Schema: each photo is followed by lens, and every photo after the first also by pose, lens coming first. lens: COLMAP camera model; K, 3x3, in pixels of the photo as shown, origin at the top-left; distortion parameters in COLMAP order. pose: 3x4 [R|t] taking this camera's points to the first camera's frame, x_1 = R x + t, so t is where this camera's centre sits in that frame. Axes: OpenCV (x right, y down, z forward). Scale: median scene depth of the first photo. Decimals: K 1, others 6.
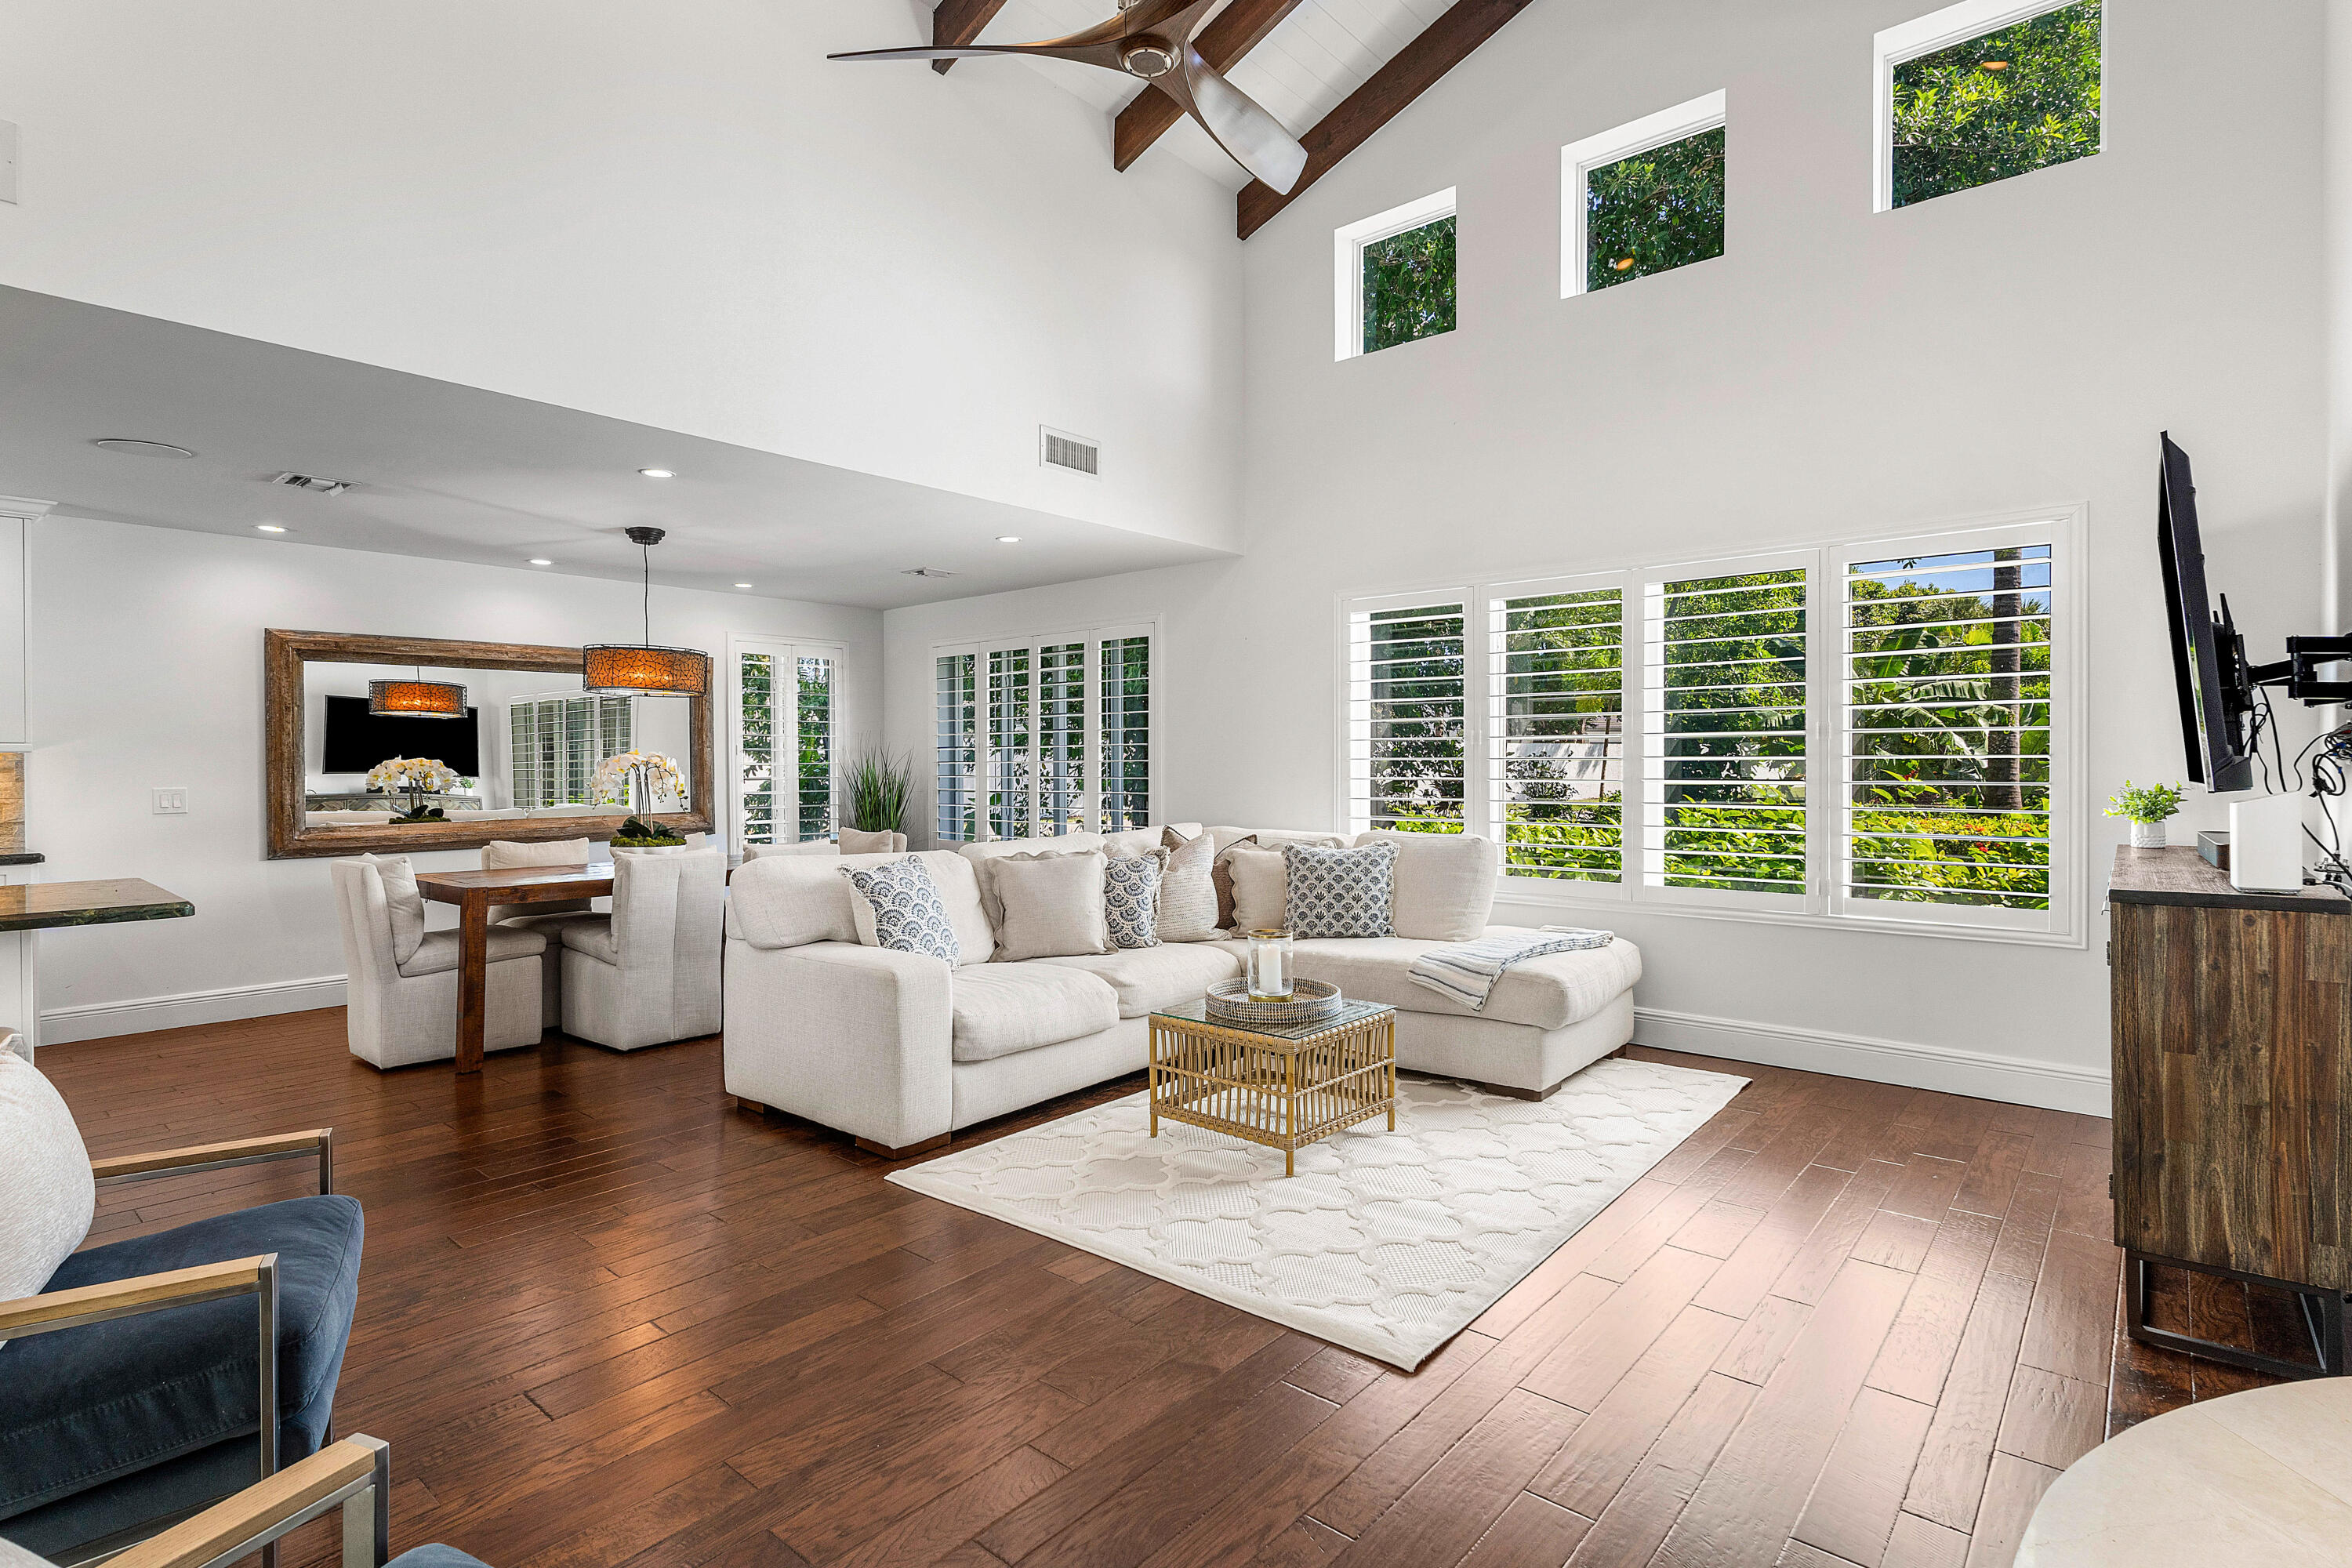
lens RADIAL K [[1148.5, 0, 1154.5], [0, 1148.5, 776.4], [0, 0, 1]] dist [0.003687, 0.000898]
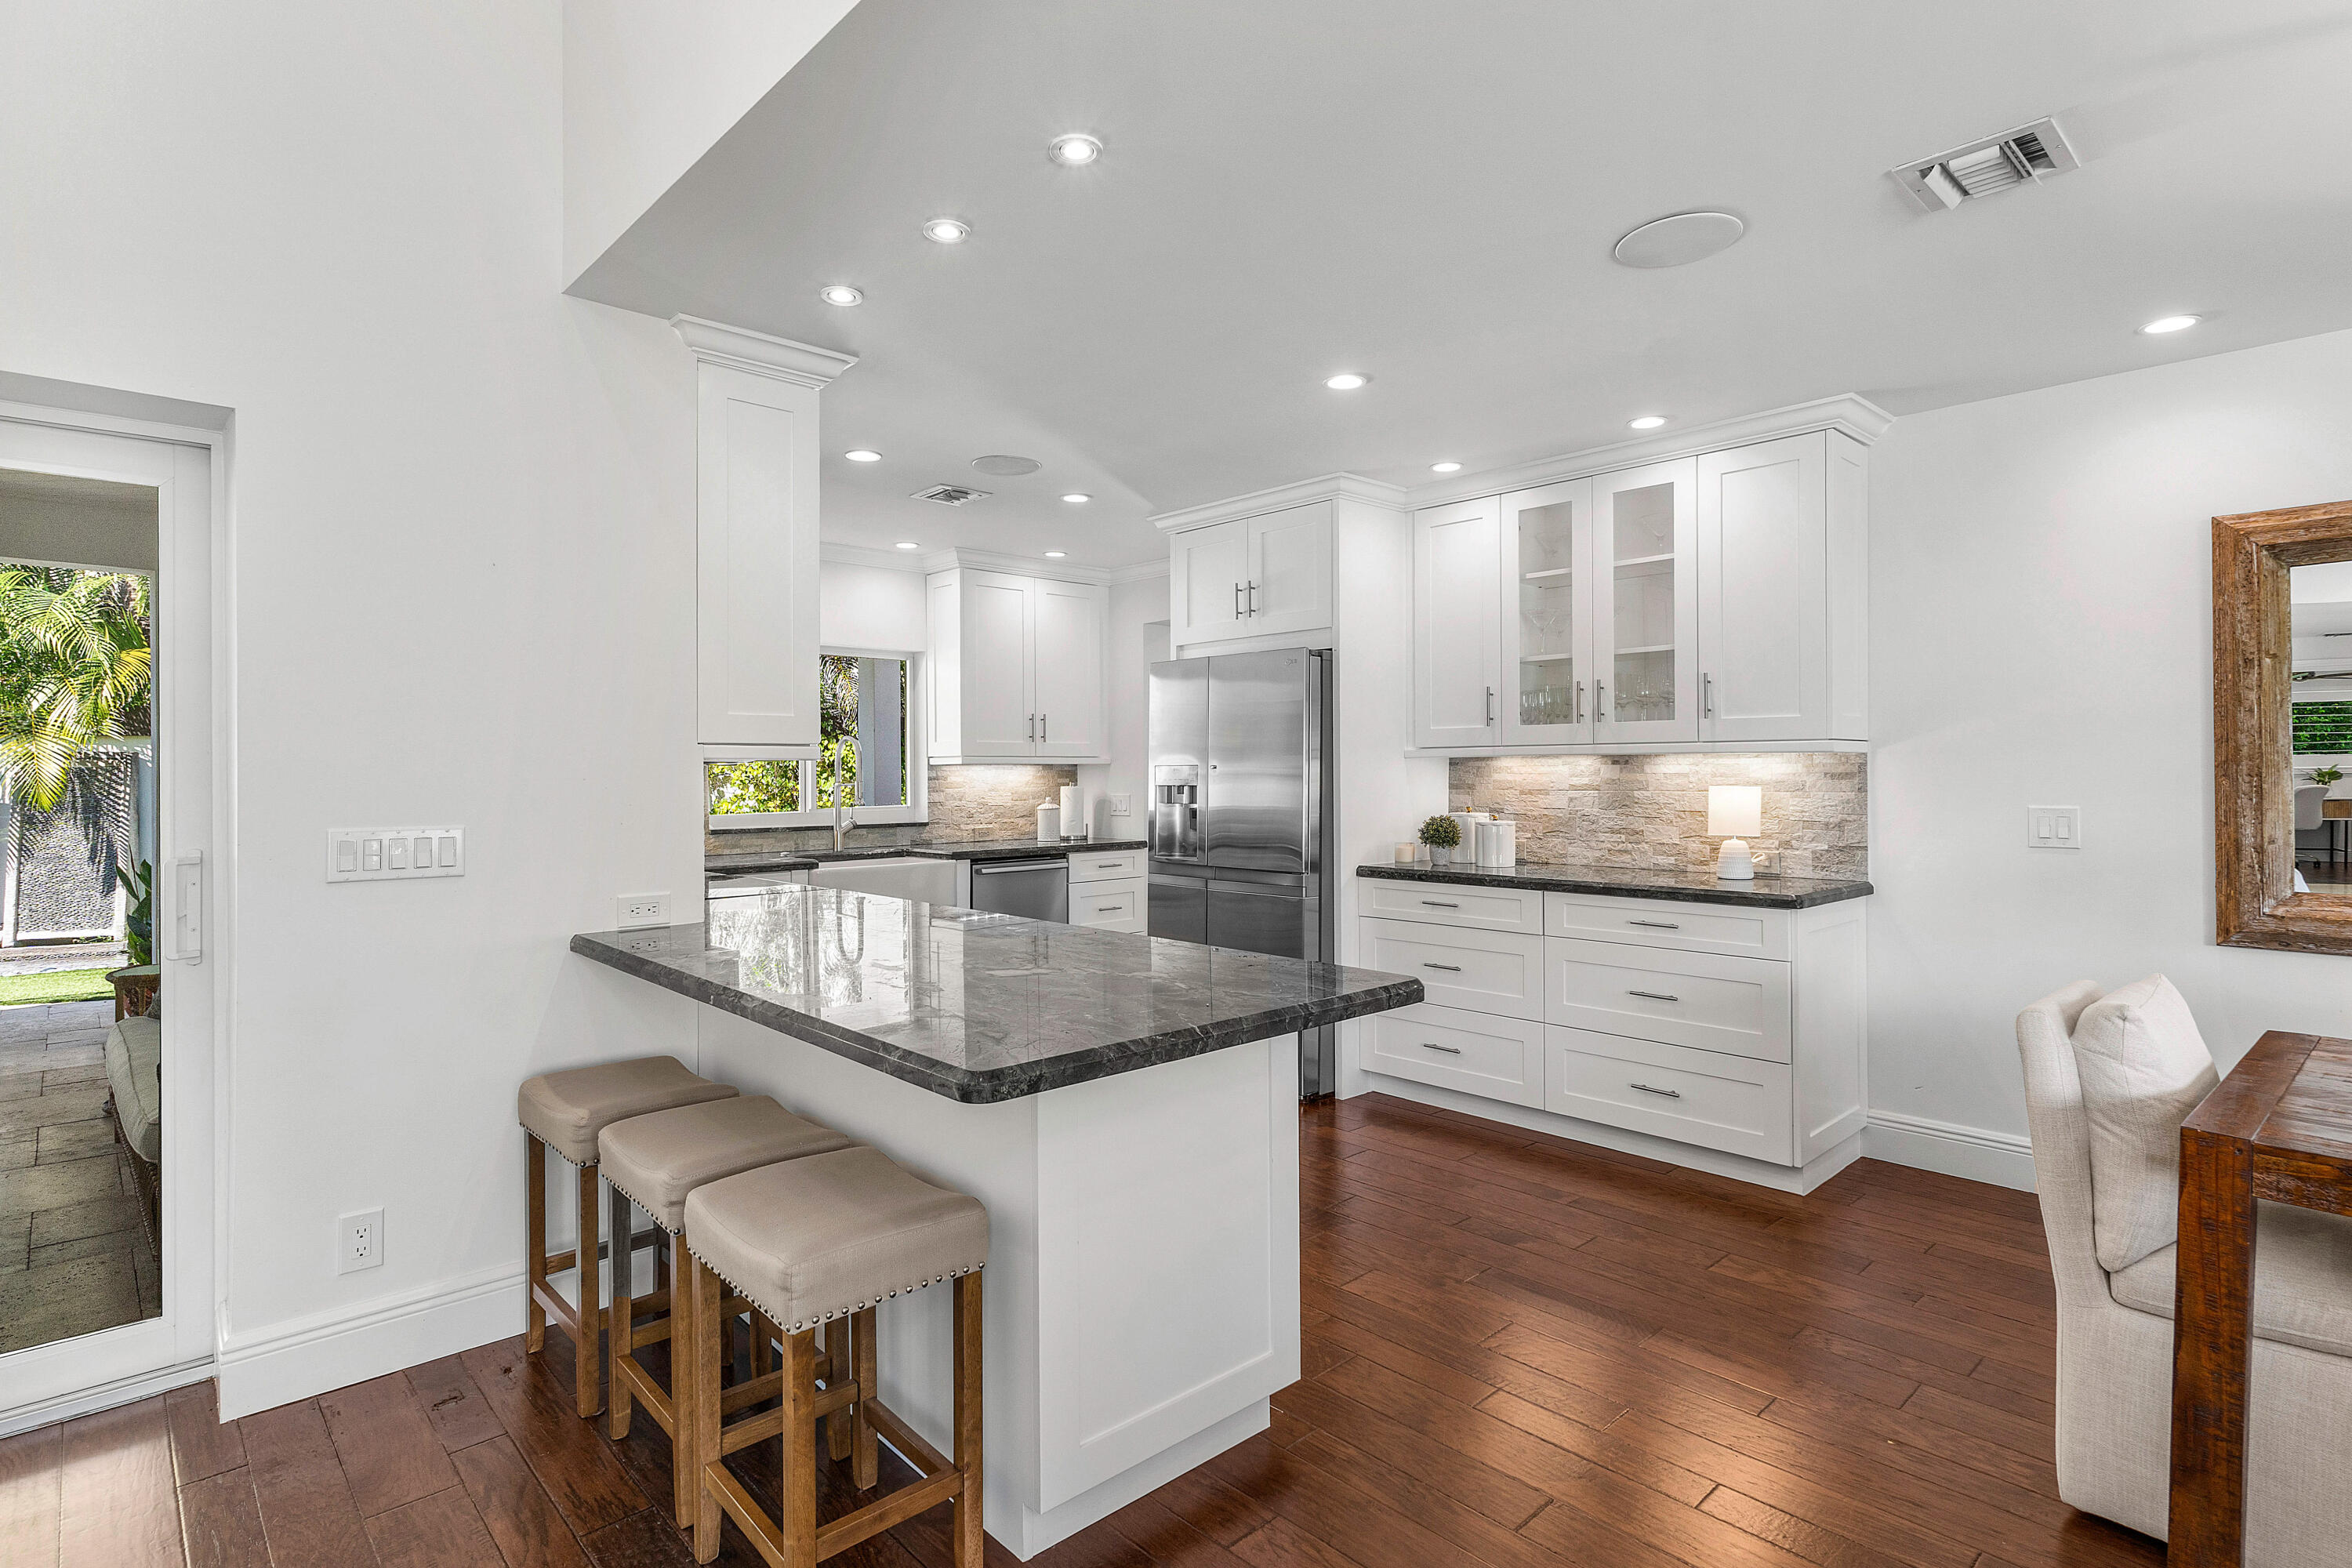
lens RADIAL K [[1202.3, 0, 1195.6], [0, 1202.3, 764.1], [0, 0, 1]] dist [0.001548, 0.000943]
pose [[-0.090759, 0.002472, -0.995870, -0.188352], [-0.005663, 0.999979, 0.002999, -0.013134], [0.995857, 0.005911, -0.090743, 0.659103]]
